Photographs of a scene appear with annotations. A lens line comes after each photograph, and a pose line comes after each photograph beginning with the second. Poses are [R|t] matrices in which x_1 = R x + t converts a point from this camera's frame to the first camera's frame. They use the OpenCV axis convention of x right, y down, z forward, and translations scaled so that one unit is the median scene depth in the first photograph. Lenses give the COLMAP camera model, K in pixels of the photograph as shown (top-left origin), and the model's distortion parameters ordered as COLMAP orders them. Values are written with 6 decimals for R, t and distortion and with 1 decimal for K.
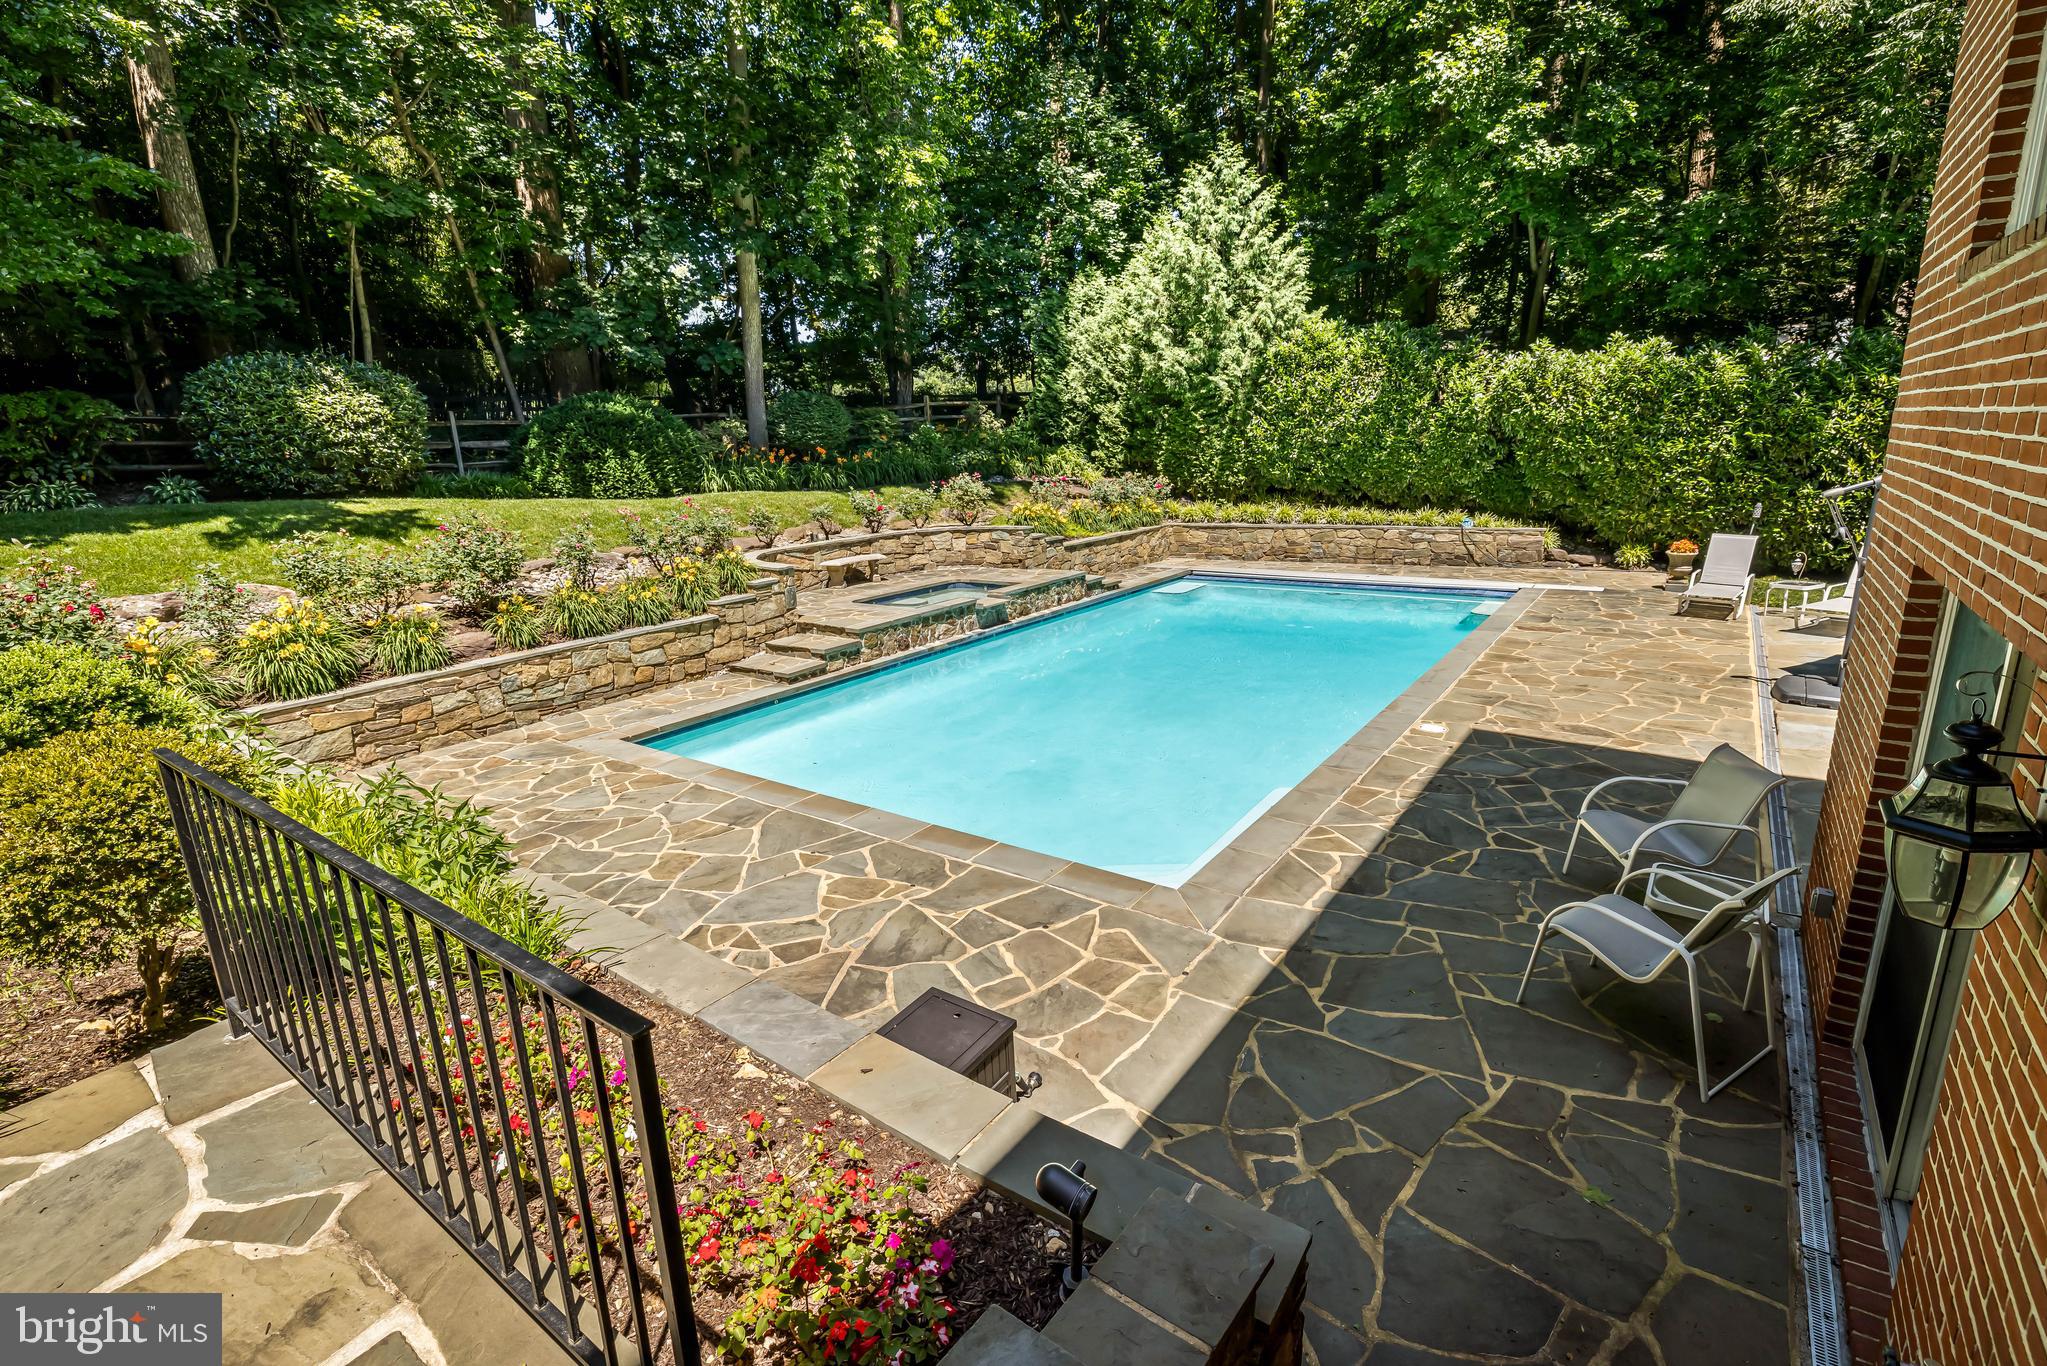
lens RADIAL K [[930.6, 0, 1017.3], [0, 930.6, 675.6], [0, 0, 1]] dist [-0.003389, 0.000101]
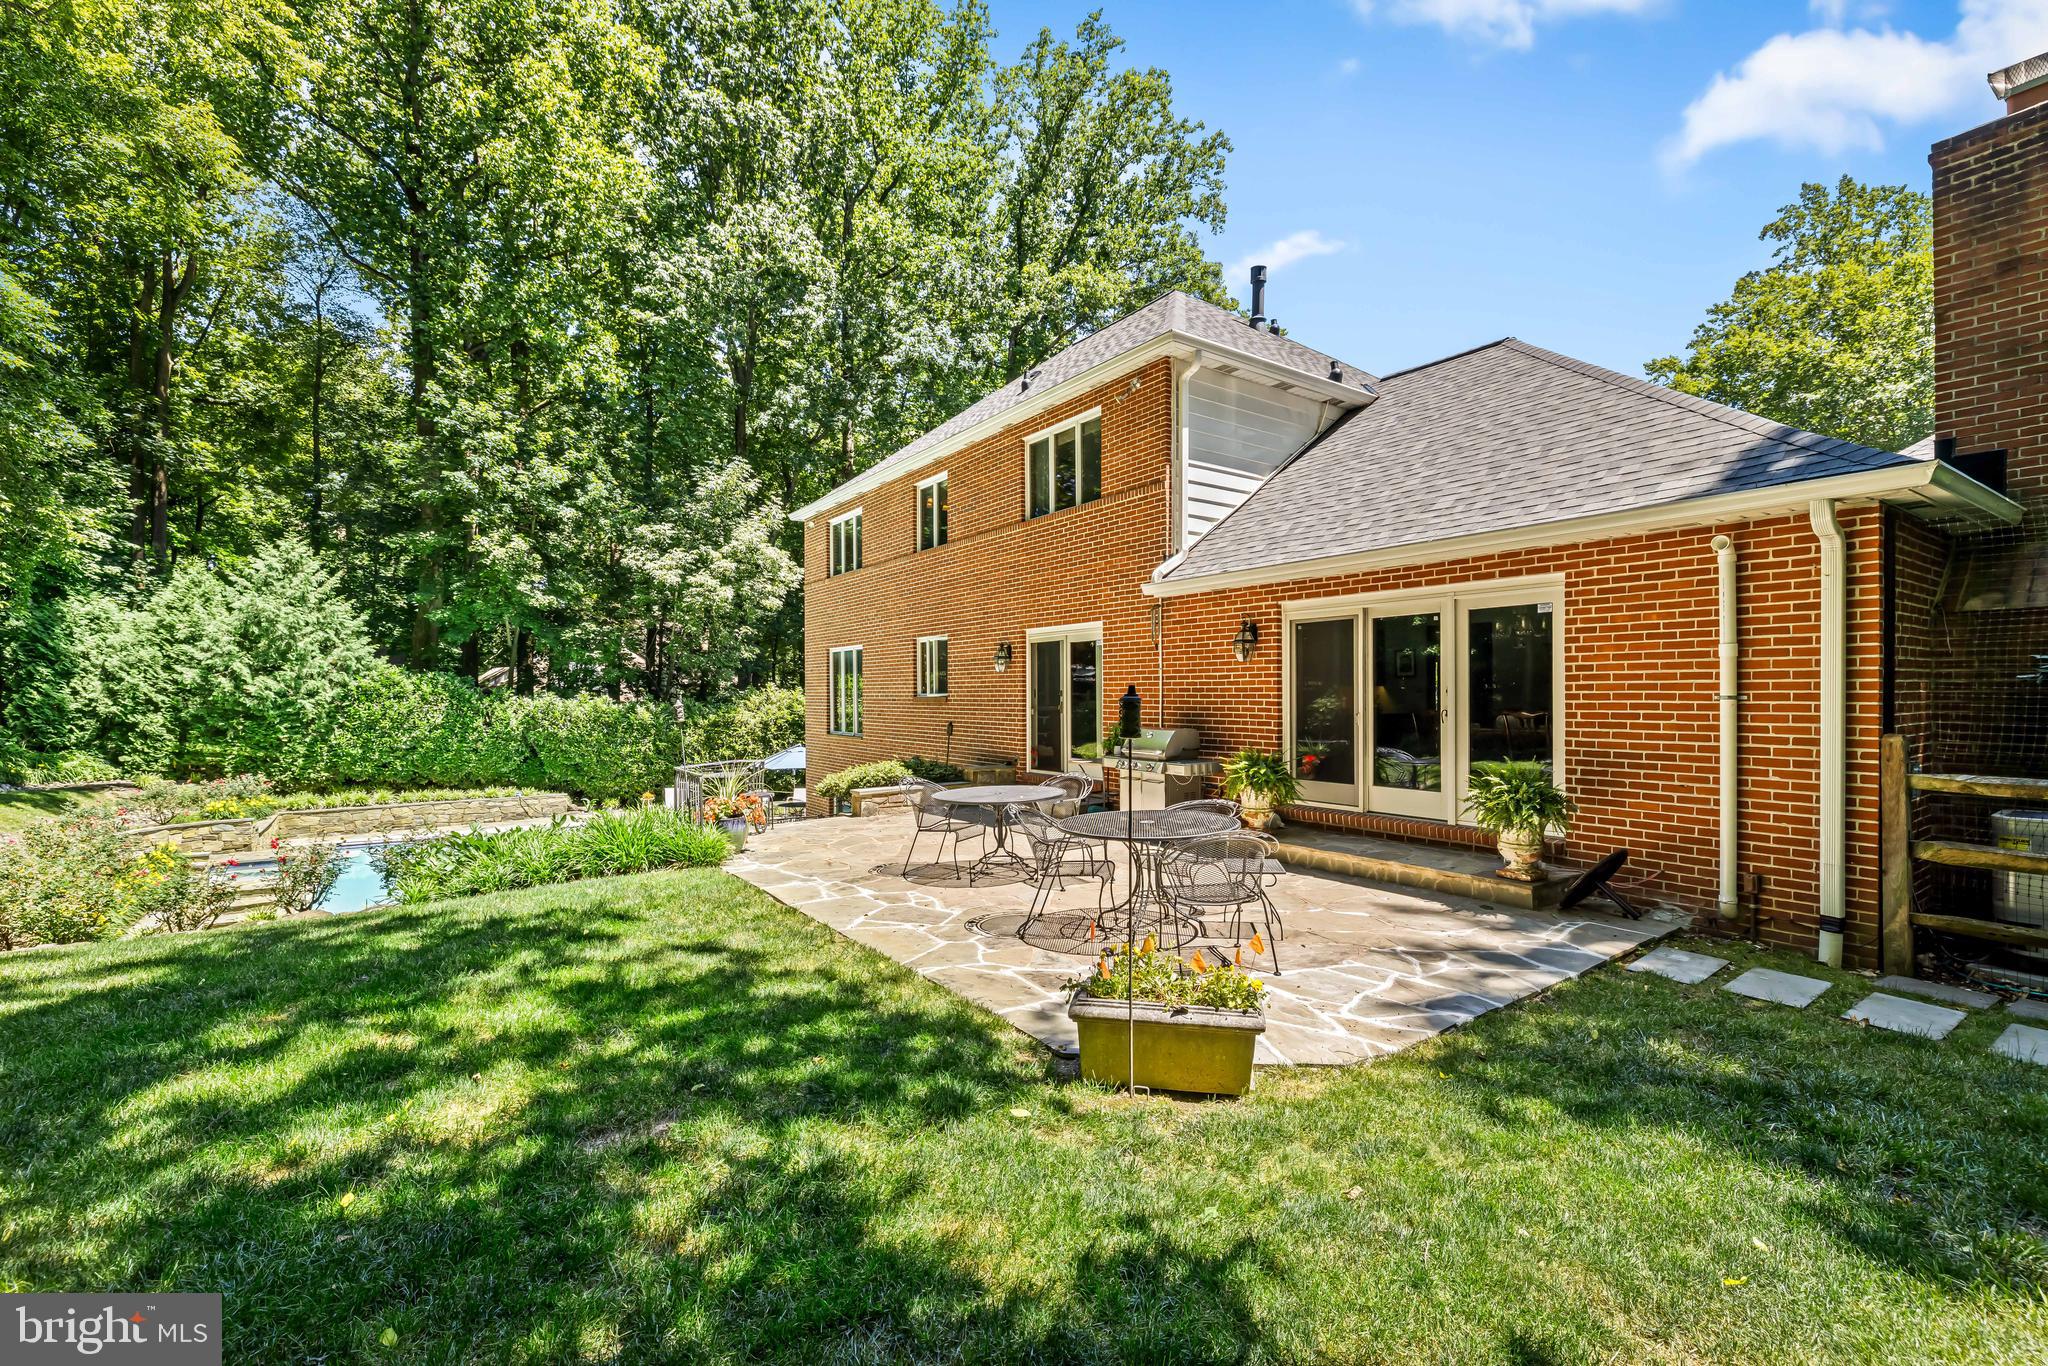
lens RADIAL K [[888.6, 0, 1023.0], [0, 888.6, 695.7], [0, 0, 1]] dist [0.000458, 0.000271]
pose [[0.325307, 0.037059, 0.944882, -0.755634], [0.223213, 0.967984, -0.114814, 0.052053], [-0.918886, 0.248260, 0.306620, -0.378292]]
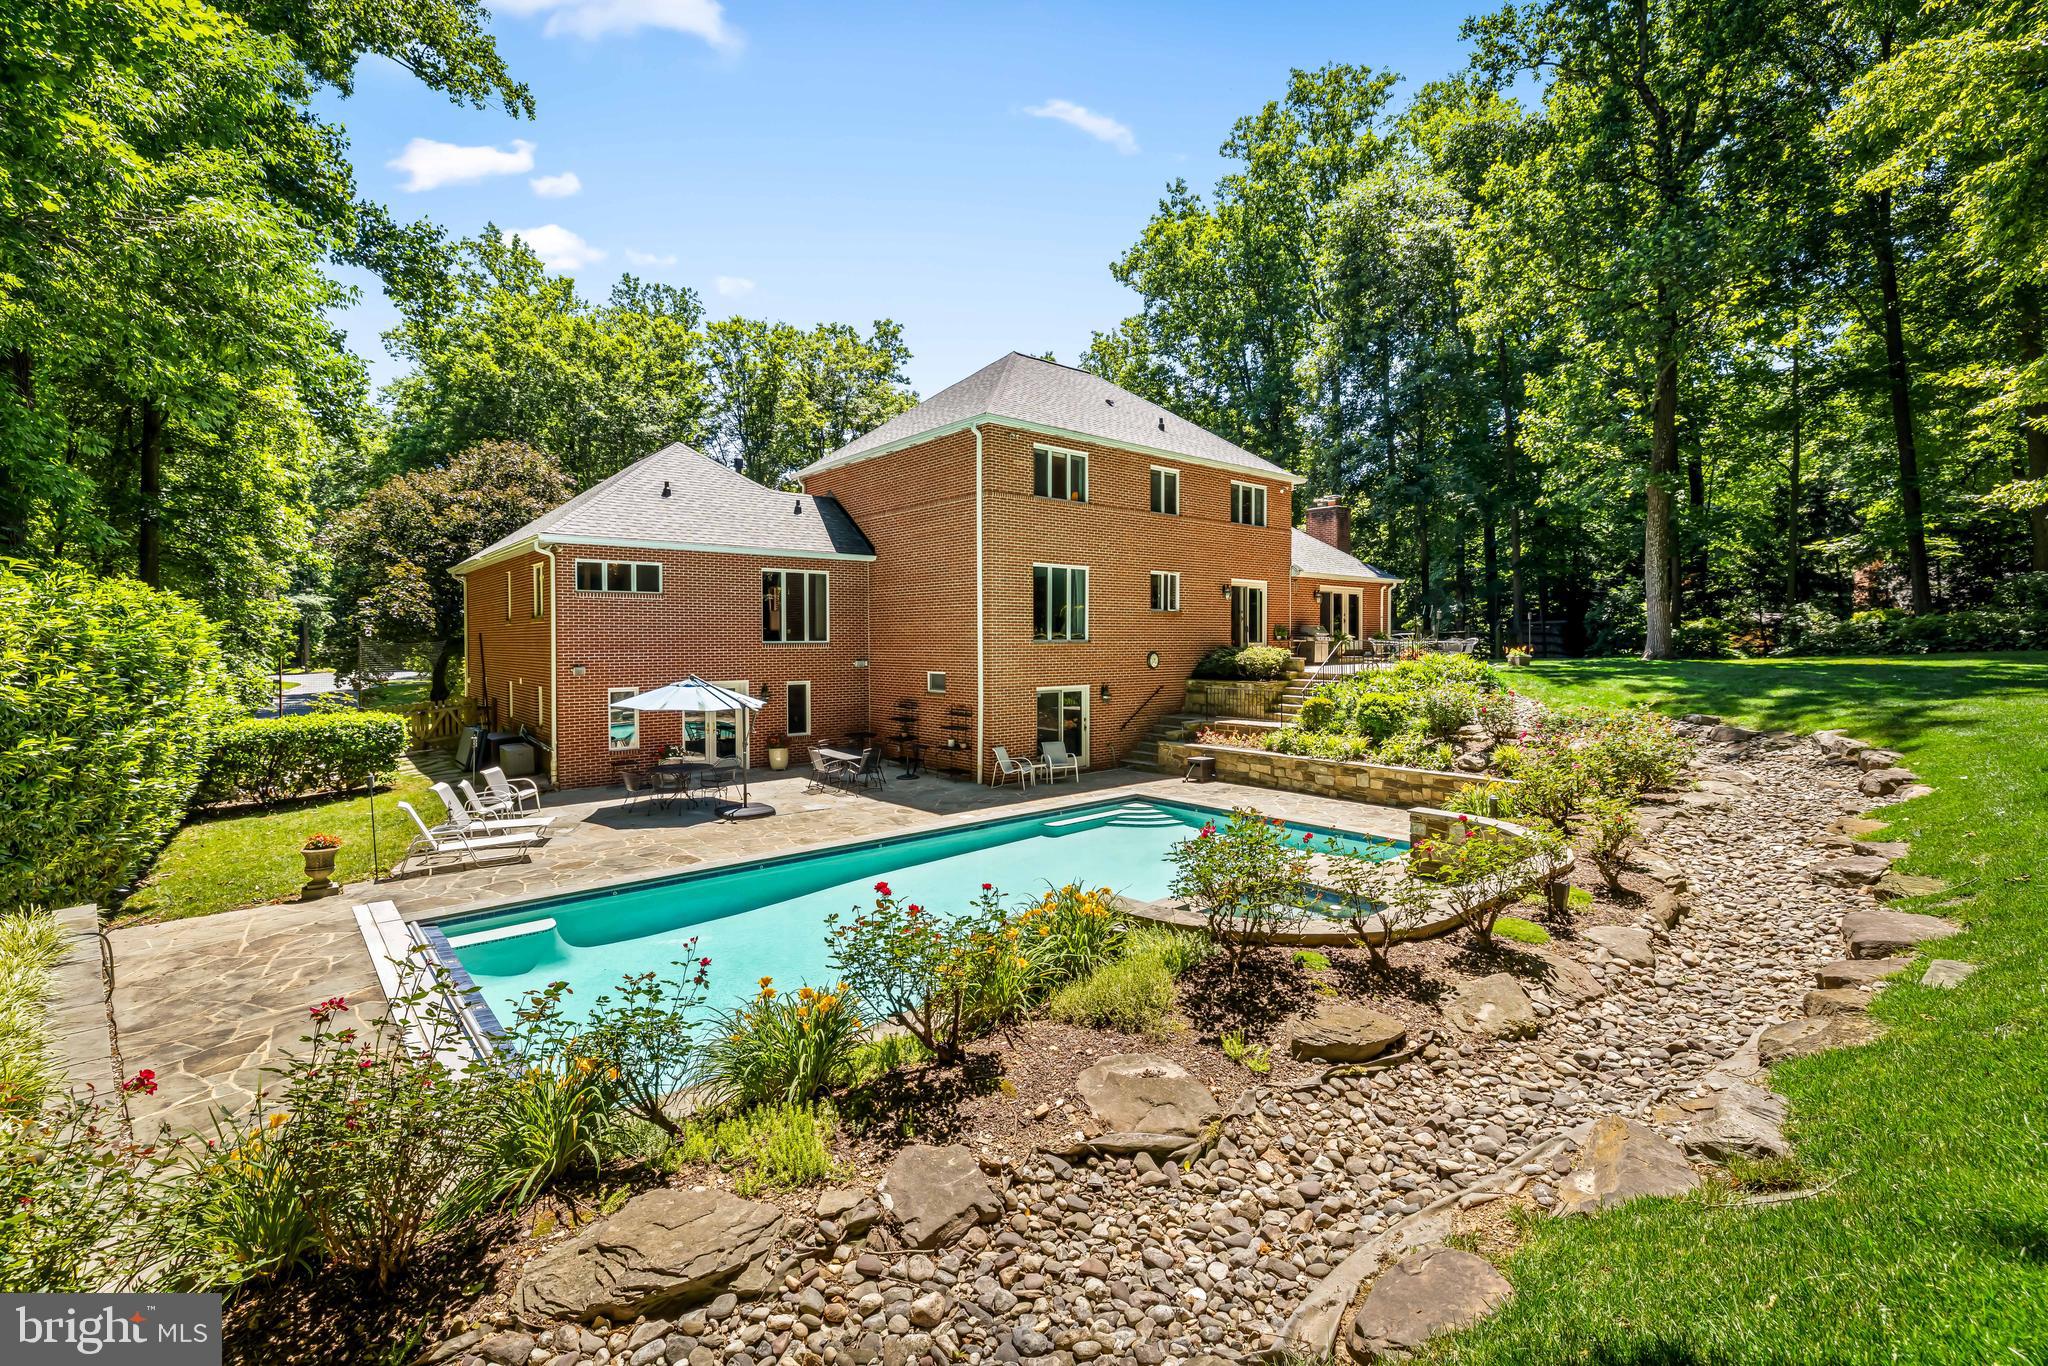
lens RADIAL K [[893.5, 0, 1030.1], [0, 893.5, 654.2], [0, 0, 1]] dist [-0.004117, -0.000189]
pose [[-0.975375, 0.036895, 0.217445, -0.057582], [0.092315, 0.963685, 0.250576, -0.356724], [-0.200303, 0.264479, -0.943361, 1.280584]]
